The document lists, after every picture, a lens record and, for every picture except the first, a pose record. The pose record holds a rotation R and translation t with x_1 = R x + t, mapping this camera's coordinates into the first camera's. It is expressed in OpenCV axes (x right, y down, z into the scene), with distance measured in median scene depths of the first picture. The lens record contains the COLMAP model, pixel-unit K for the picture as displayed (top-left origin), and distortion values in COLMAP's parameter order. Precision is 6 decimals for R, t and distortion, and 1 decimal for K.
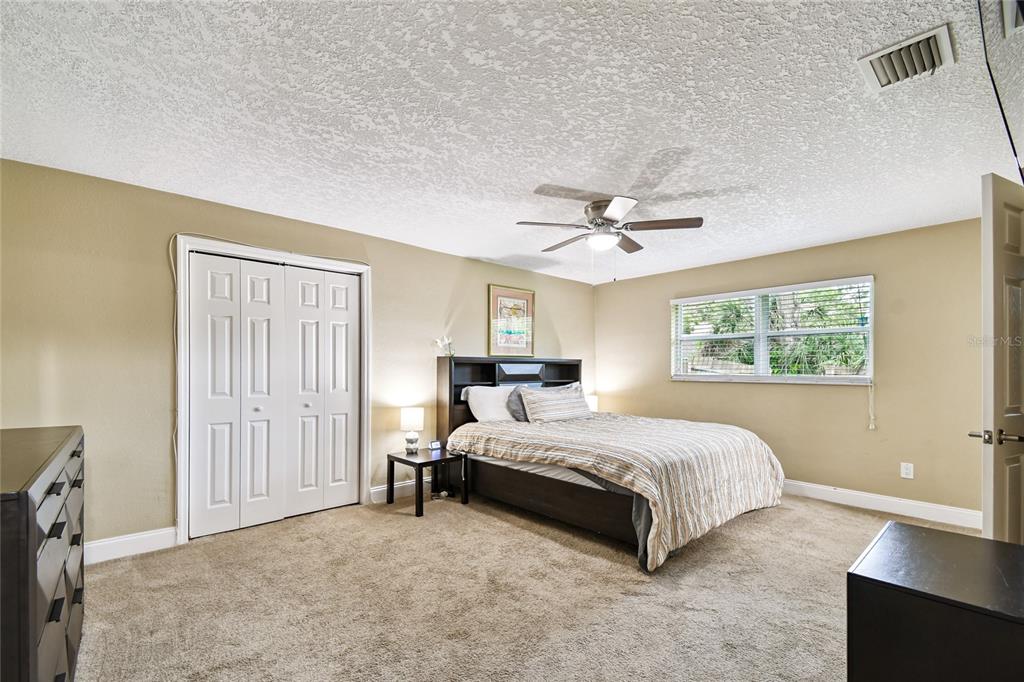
lens RADIAL K [[443.4, 0, 494.8], [0, 443.4, 367.0], [0, 0, 1]] dist [0.010934, -0.002688]
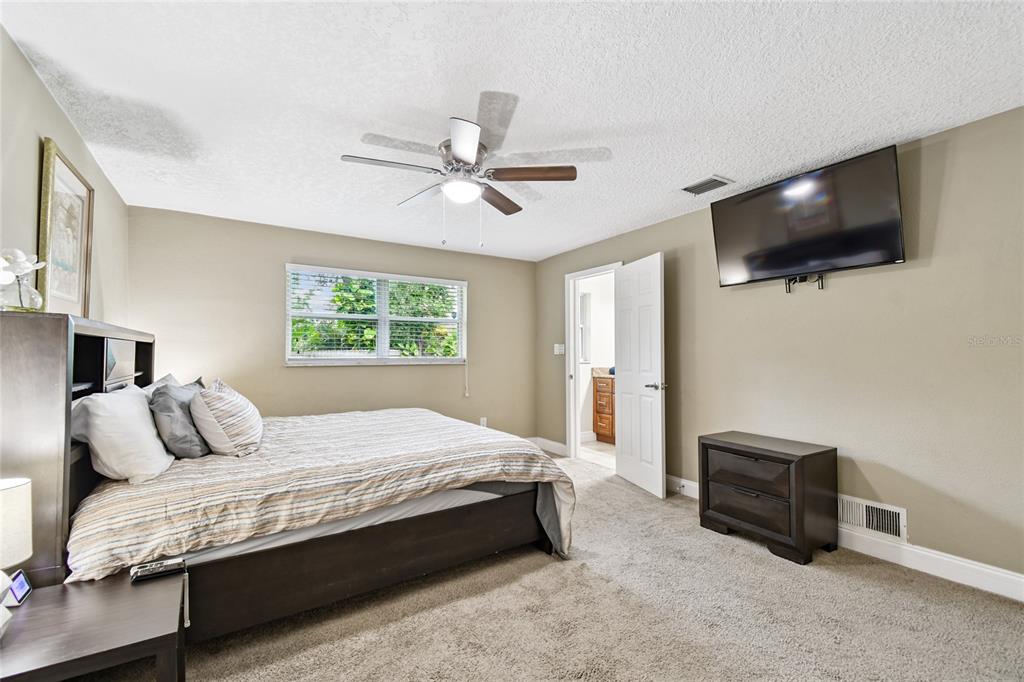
lens RADIAL K [[443.4, 0, 510.4], [0, 443.4, 342.5], [0, 0, 1]] dist [0.010934, -0.002688]
pose [[0.144862, 0.020747, 0.989234, -0.503963], [-0.001886, 0.999784, -0.020692, 0.005329], [-0.989450, 0.001132, 0.144870, 0.753689]]
